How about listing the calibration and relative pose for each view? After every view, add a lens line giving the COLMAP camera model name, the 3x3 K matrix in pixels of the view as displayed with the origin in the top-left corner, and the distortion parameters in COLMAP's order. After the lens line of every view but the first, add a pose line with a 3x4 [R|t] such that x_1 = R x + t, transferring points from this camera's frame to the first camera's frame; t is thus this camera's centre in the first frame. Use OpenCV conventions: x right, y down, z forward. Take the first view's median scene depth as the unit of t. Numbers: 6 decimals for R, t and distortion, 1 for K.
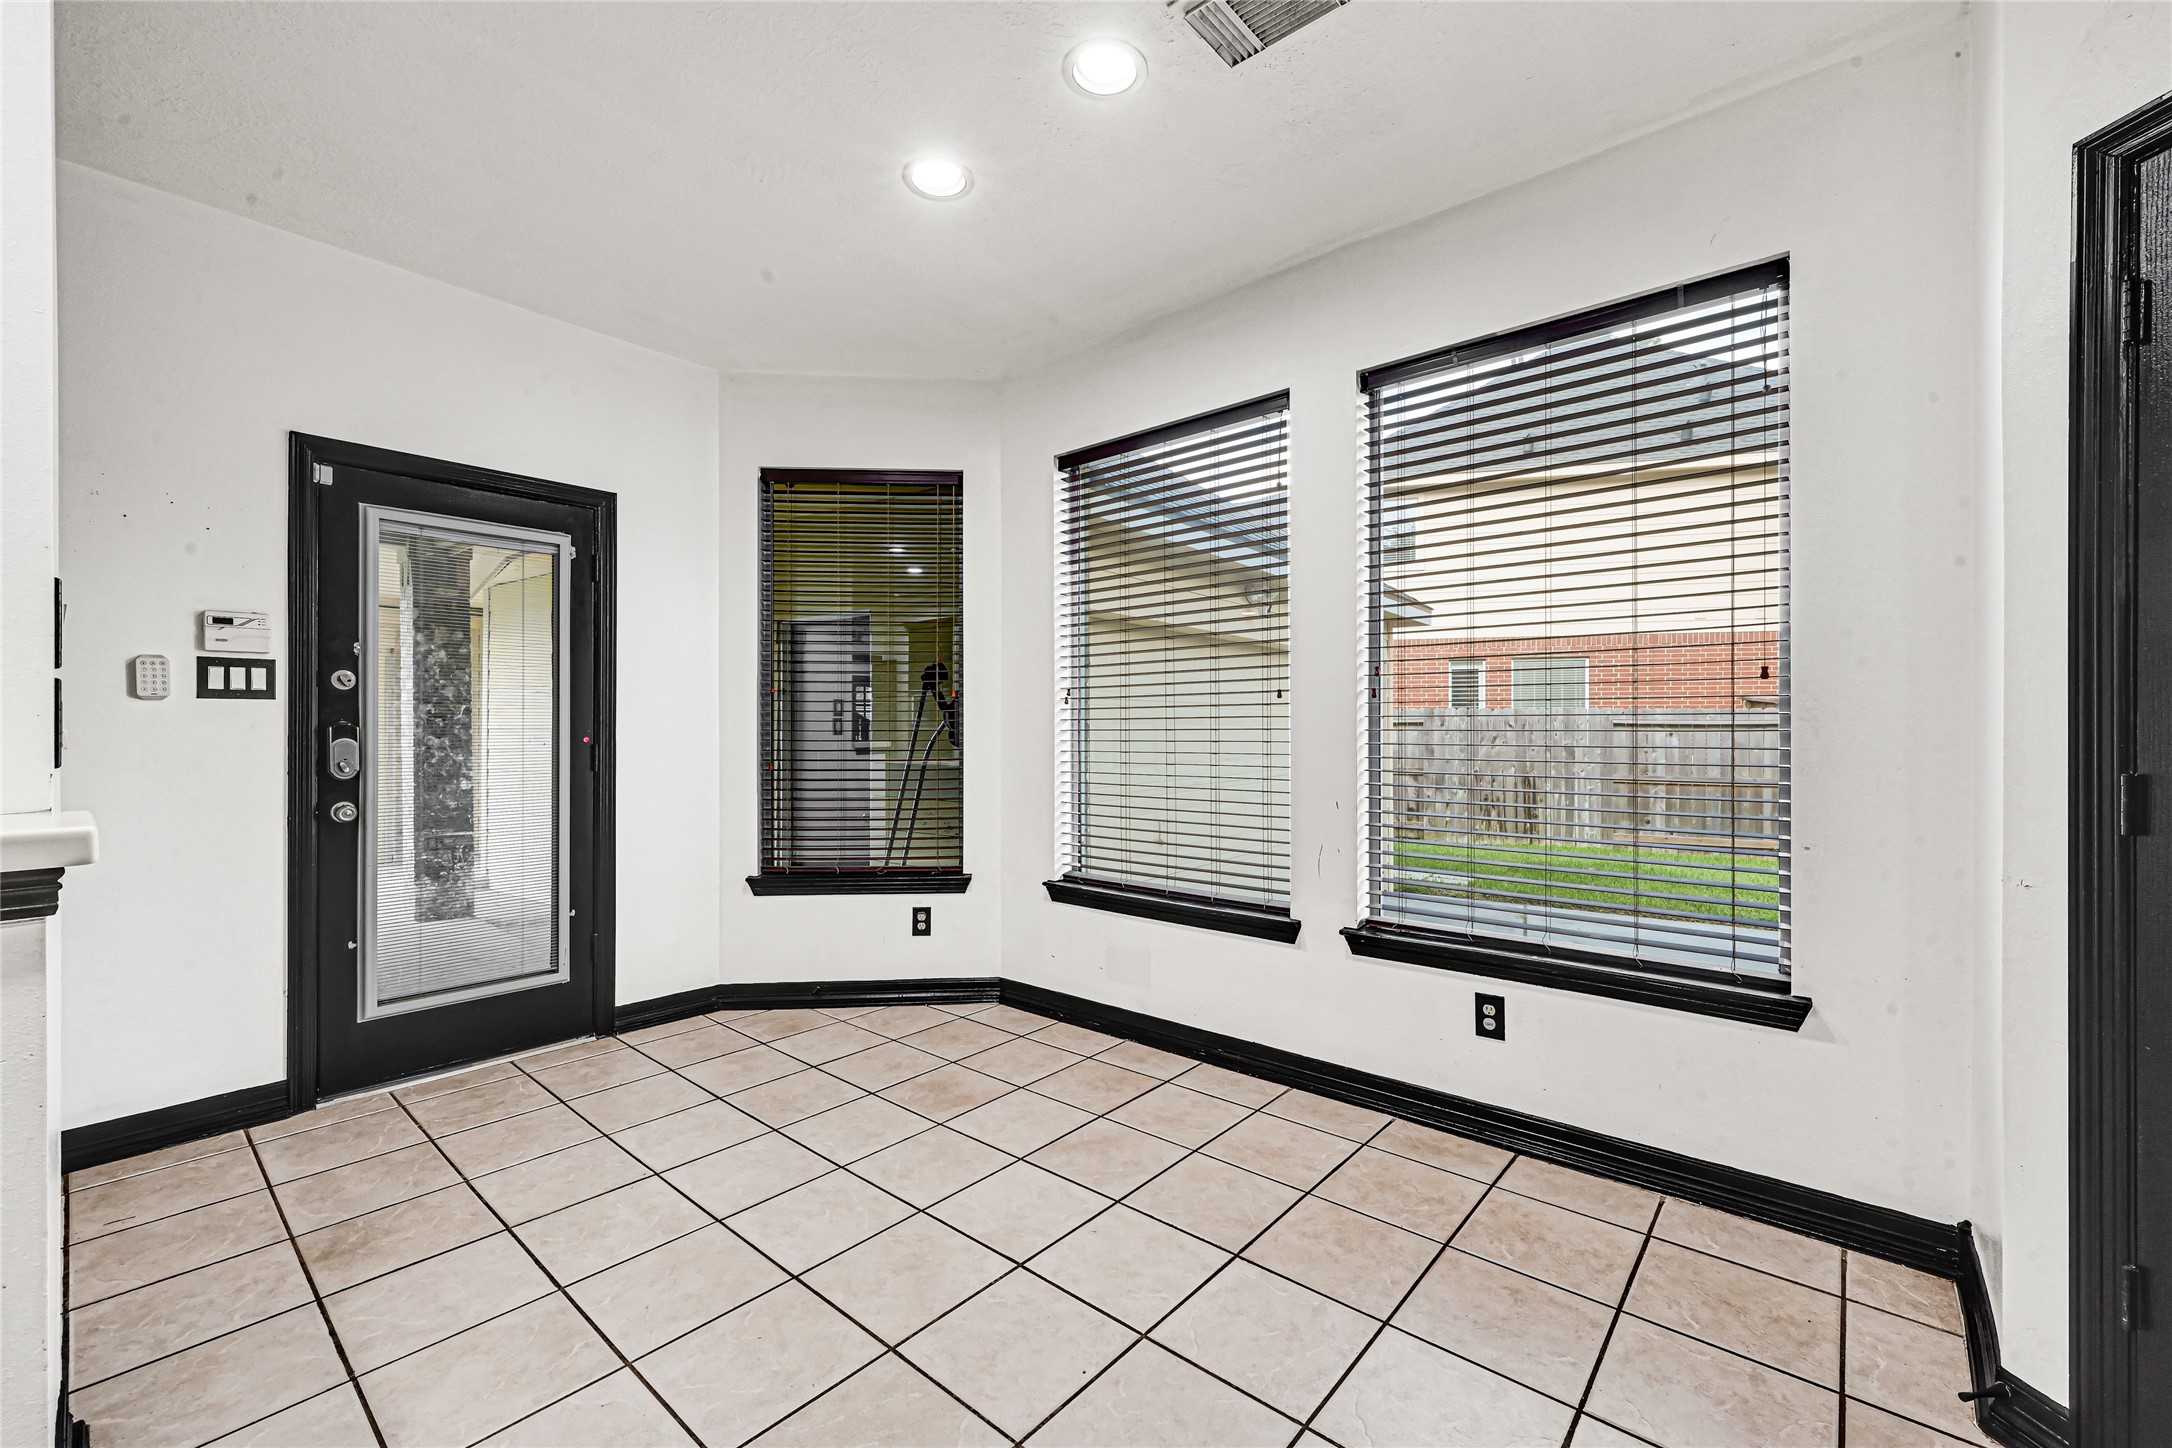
lens RADIAL K [[884.0, 0, 1077.6], [0, 884.0, 730.6], [0, 0, 1]] dist [0.003384, 0.000894]
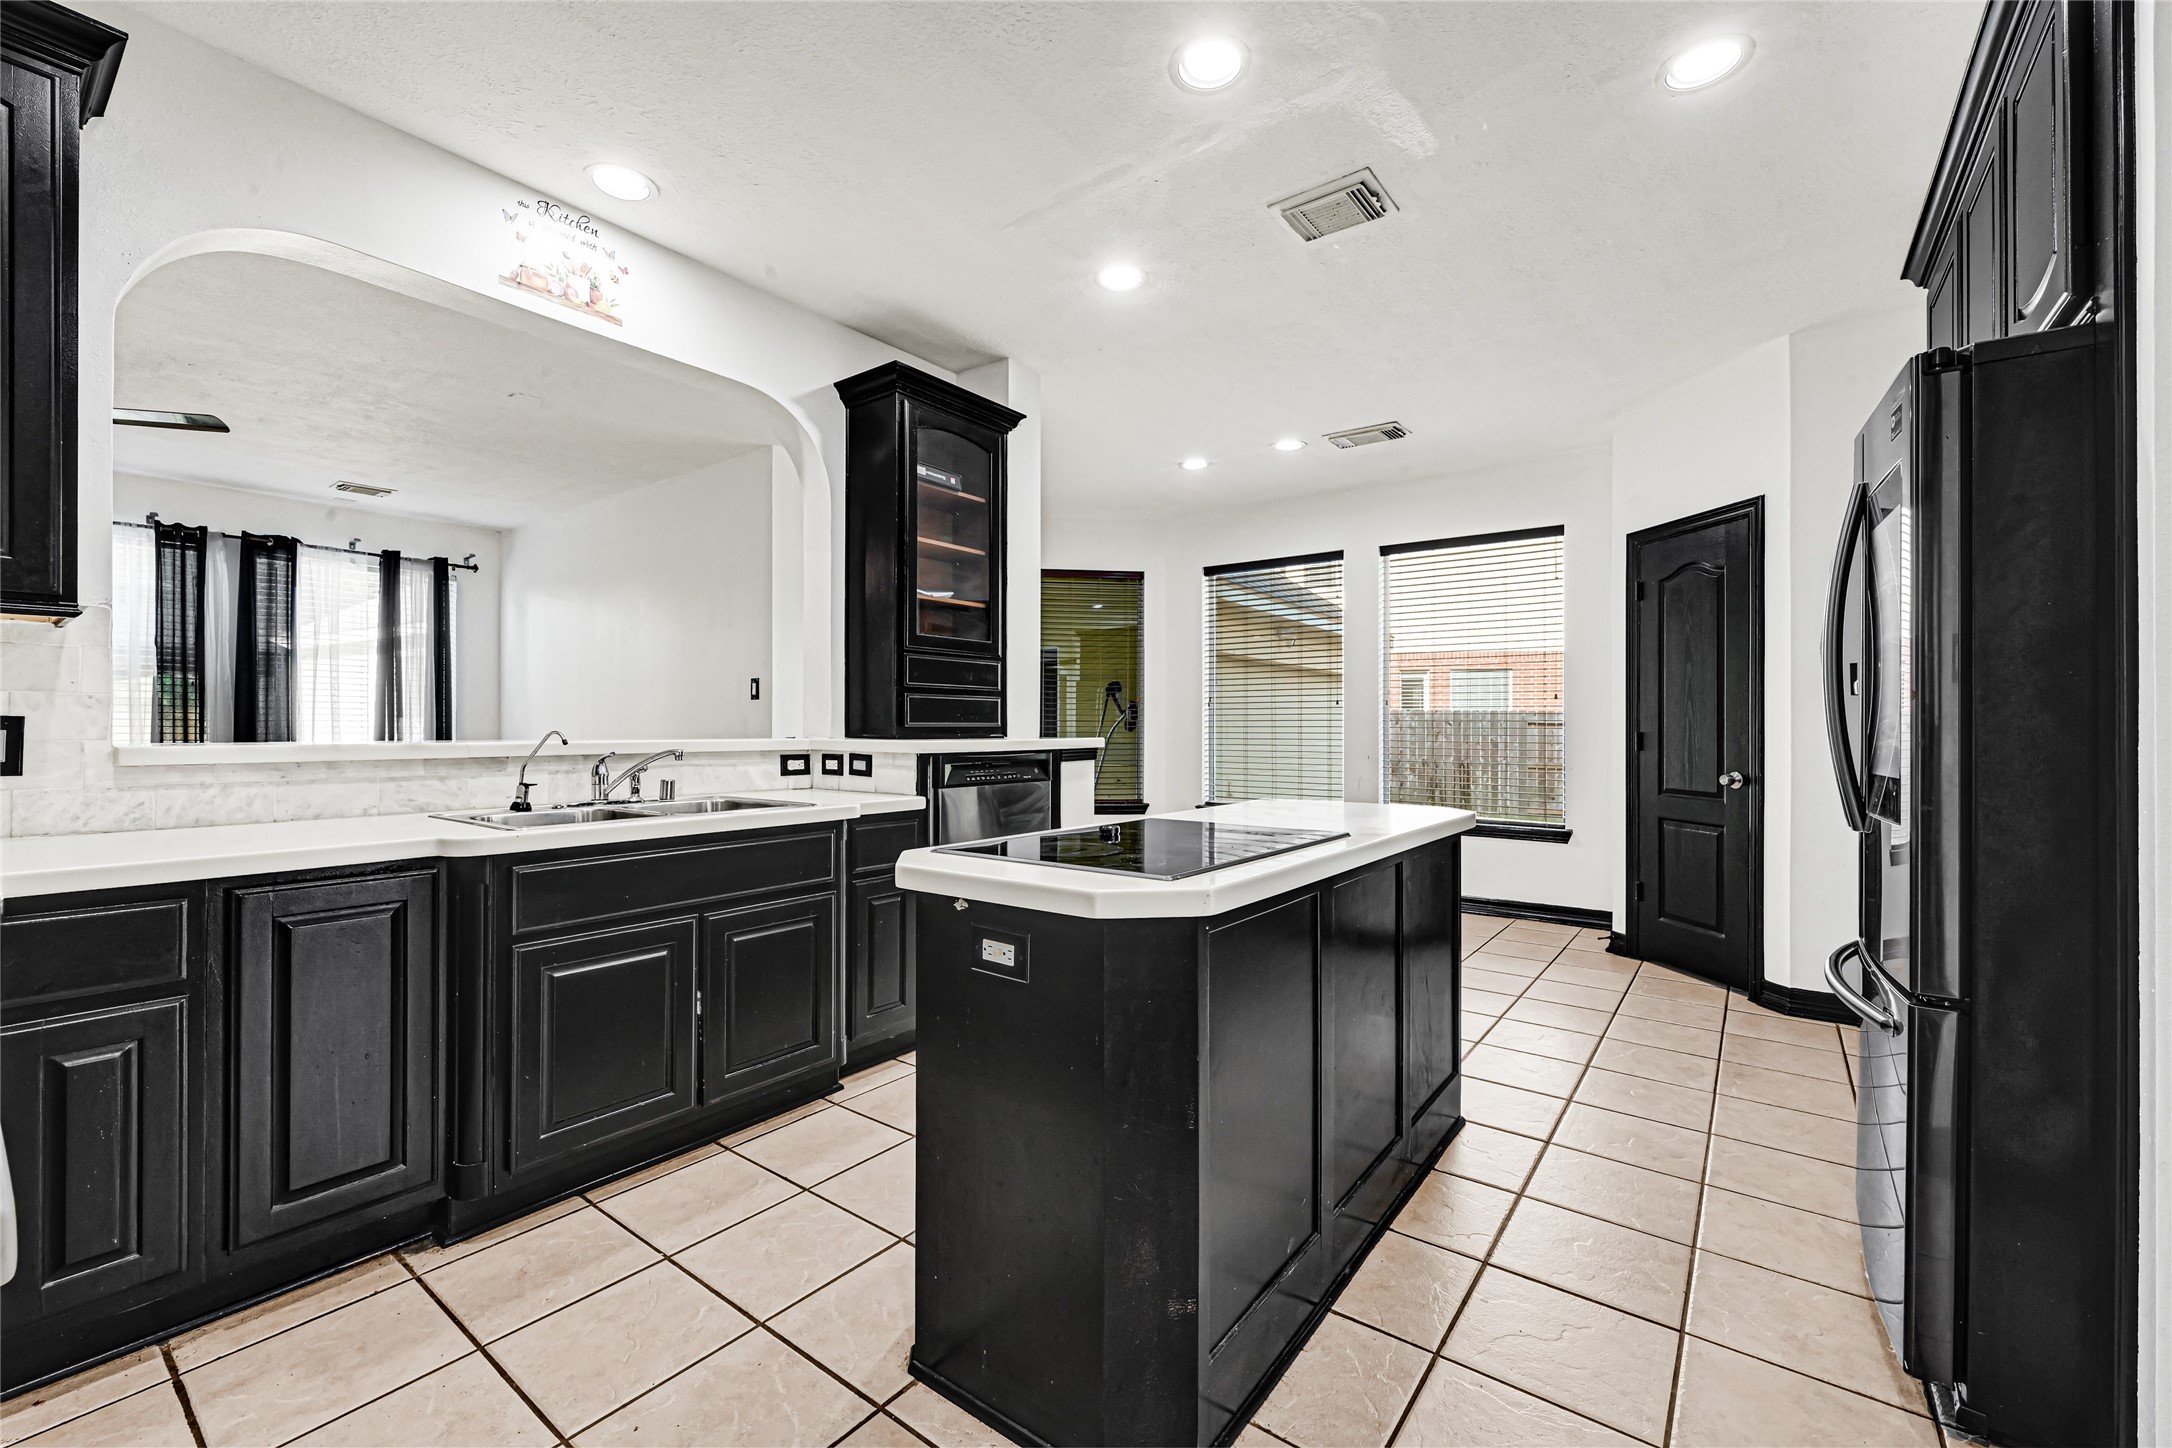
lens RADIAL K [[884.0, 0, 1072.9], [0, 884.0, 722.0], [0, 0, 1]] dist [0.003384, 0.000894]
pose [[0.998464, 0.004615, 0.055220, -0.364837], [-0.004326, 0.999976, -0.005347, 0.012984], [-0.055243, 0.005100, 0.998460, -0.729722]]
